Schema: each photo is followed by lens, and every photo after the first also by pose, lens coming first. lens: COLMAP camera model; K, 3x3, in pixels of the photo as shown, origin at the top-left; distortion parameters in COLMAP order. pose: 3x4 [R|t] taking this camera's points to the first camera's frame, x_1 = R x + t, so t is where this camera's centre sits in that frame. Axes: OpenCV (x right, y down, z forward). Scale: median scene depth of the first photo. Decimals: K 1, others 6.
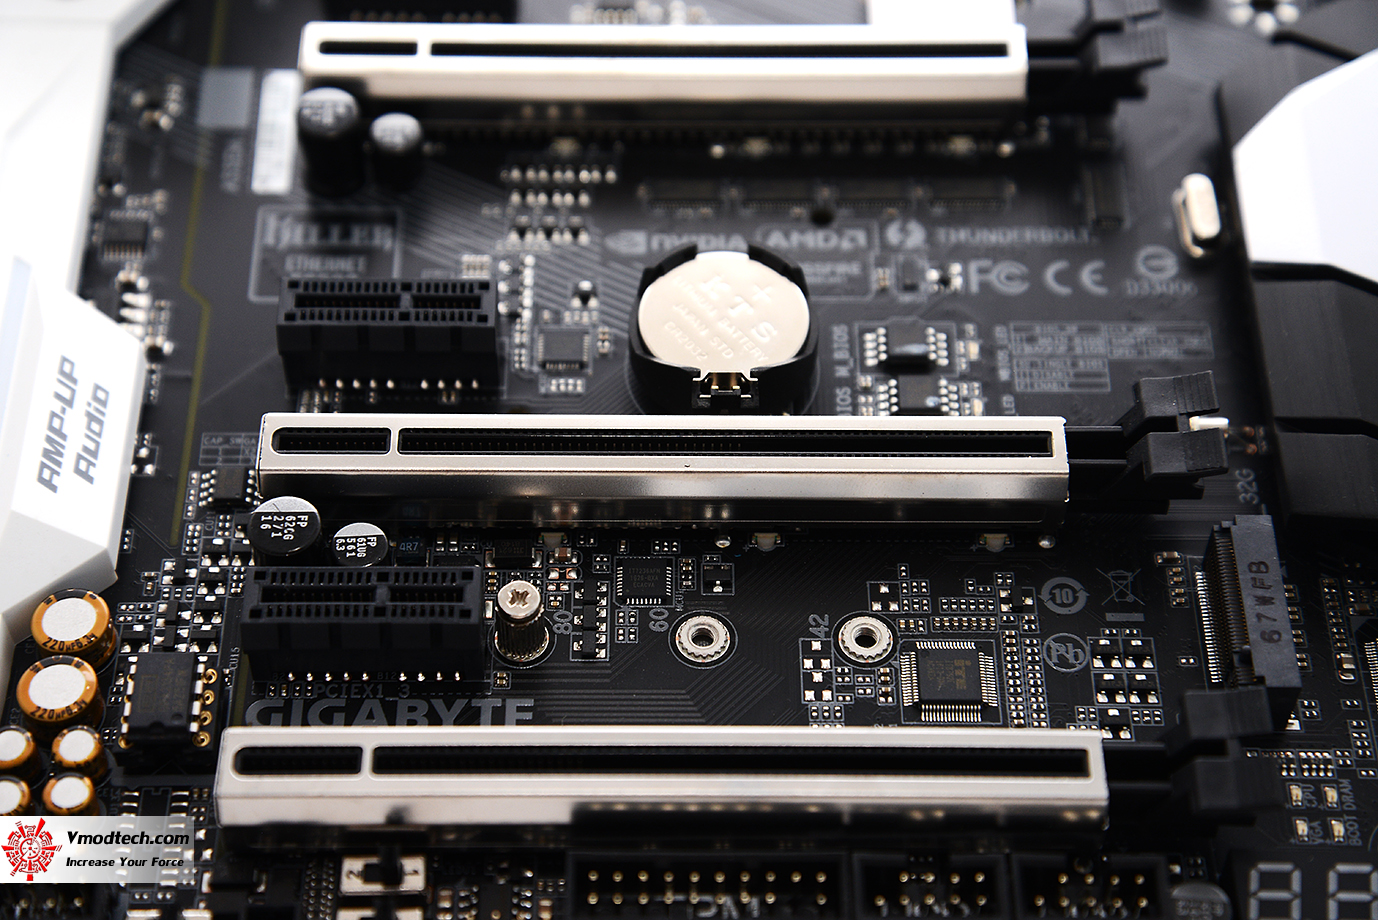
lens RADIAL K [[2557.1, 0, 684.5], [0, 2557.1, 459.4], [0, 0, 1]] dist [0.262066, 0.060349]
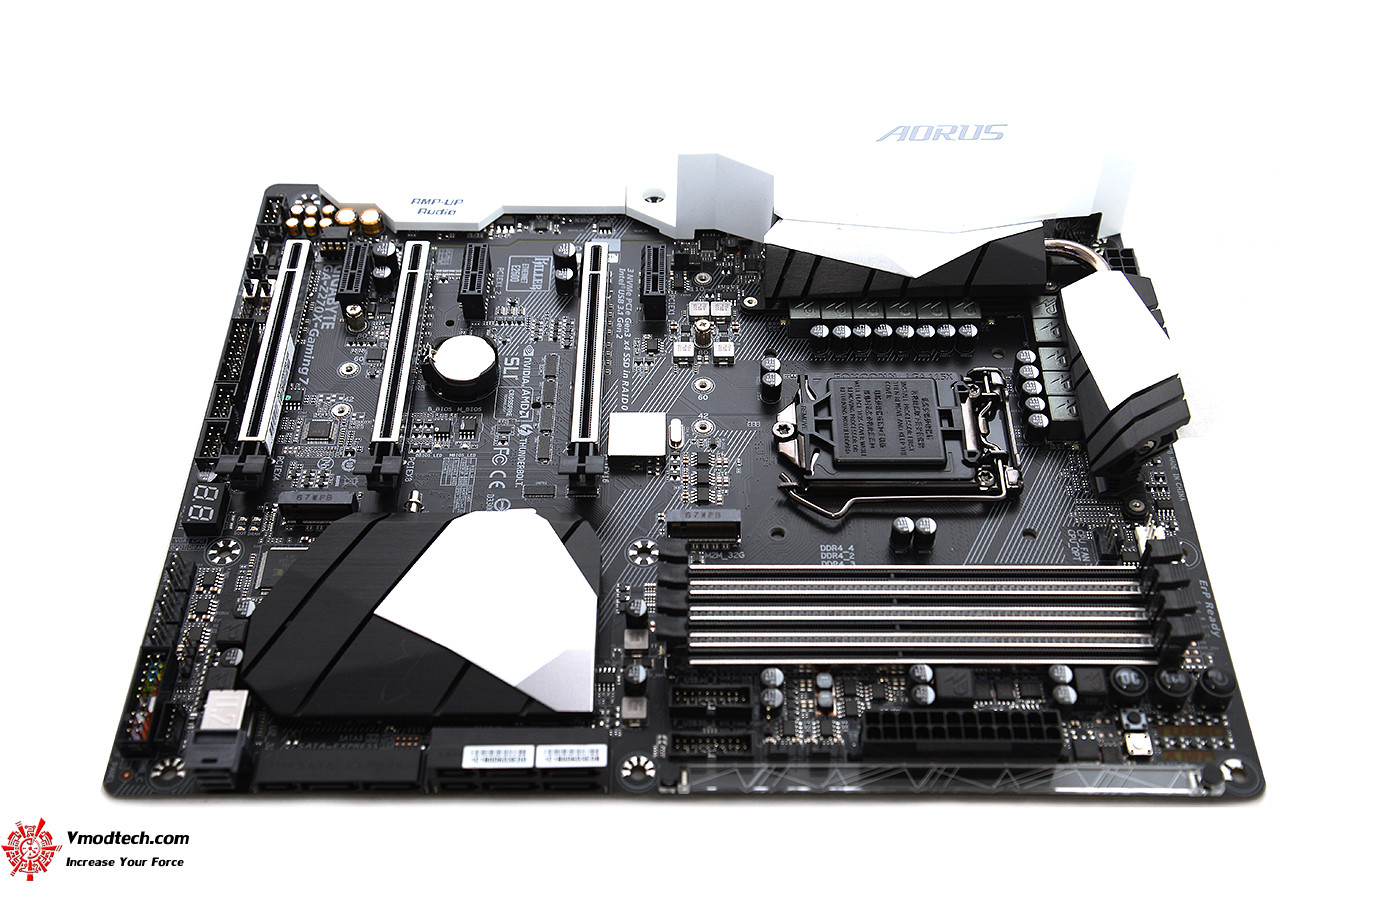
lens RADIAL K [[1545.4, 0, 689.0], [0, 1545.4, 460.0], [0, 0, 1]] dist [0.107732, -0.011343]
pose [[-0.008277, 0.764716, -0.644315, 1.212290], [-0.804934, 0.377207, 0.458034, -1.005123], [0.593306, 0.522422, 0.612424, 0.183105]]
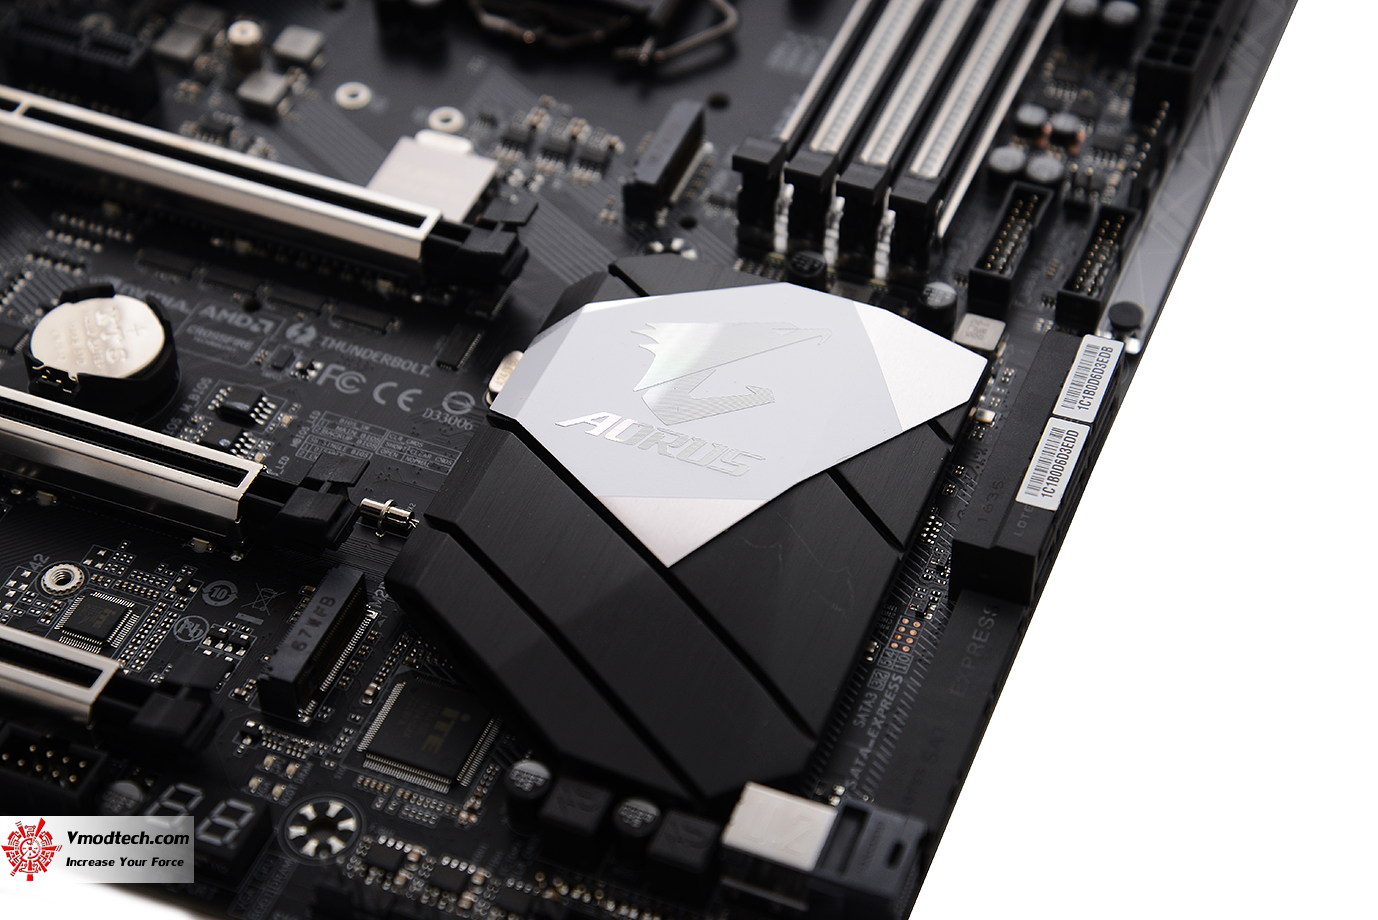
lens RADIAL K [[2683.7, 0, 689.0], [0, 2683.7, 460.0], [0, 0, 1]] dist [0.325461, 0.508518]
pose [[0.926100, 0.266438, -0.267111, 0.717069], [-0.297025, 0.951448, -0.080763, 0.028540], [0.232624, 0.154134, 0.960275, -0.288647]]
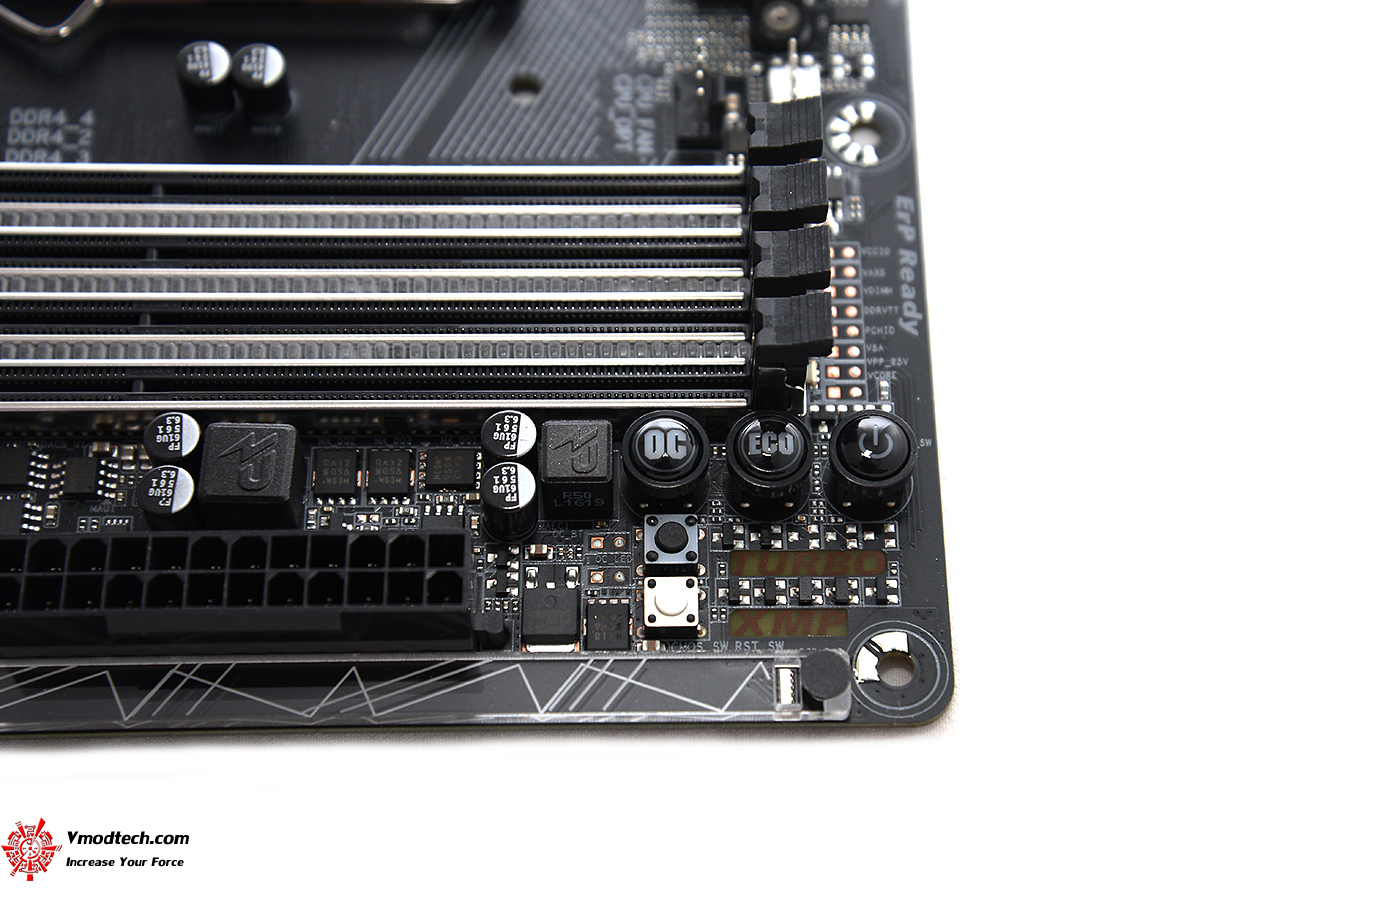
lens RADIAL K [[2350.1, 0, 689.0], [0, 2350.1, 460.0], [0, 0, 1]] dist [0.244270, 0.033555]
pose [[0.008586, 0.888785, -0.458244, 0.853134], [-0.816716, 0.270648, 0.509631, -1.065057], [0.576976, 0.369880, 0.728209, 0.762683]]
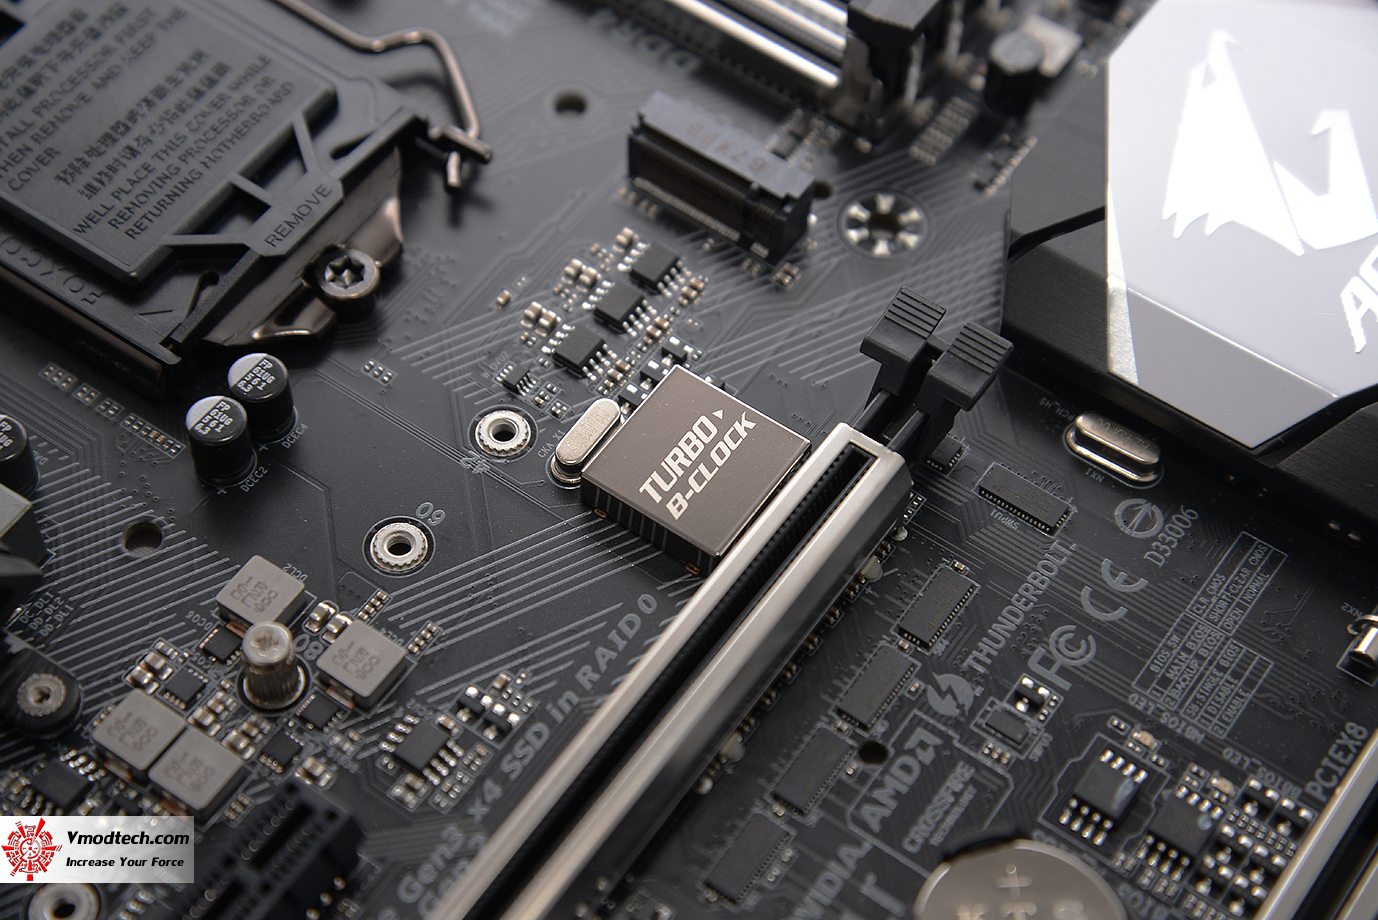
lens RADIAL K [[2557.1, 0, 684.5], [0, 2557.1, 459.4], [0, 0, 1]] dist [0.262066, 0.060349]
pose [[0.577184, -0.670142, 0.466656, -0.326685], [0.645234, 0.724516, 0.242384, -0.436493], [-0.500532, 0.161202, 0.850577, 0.362487]]
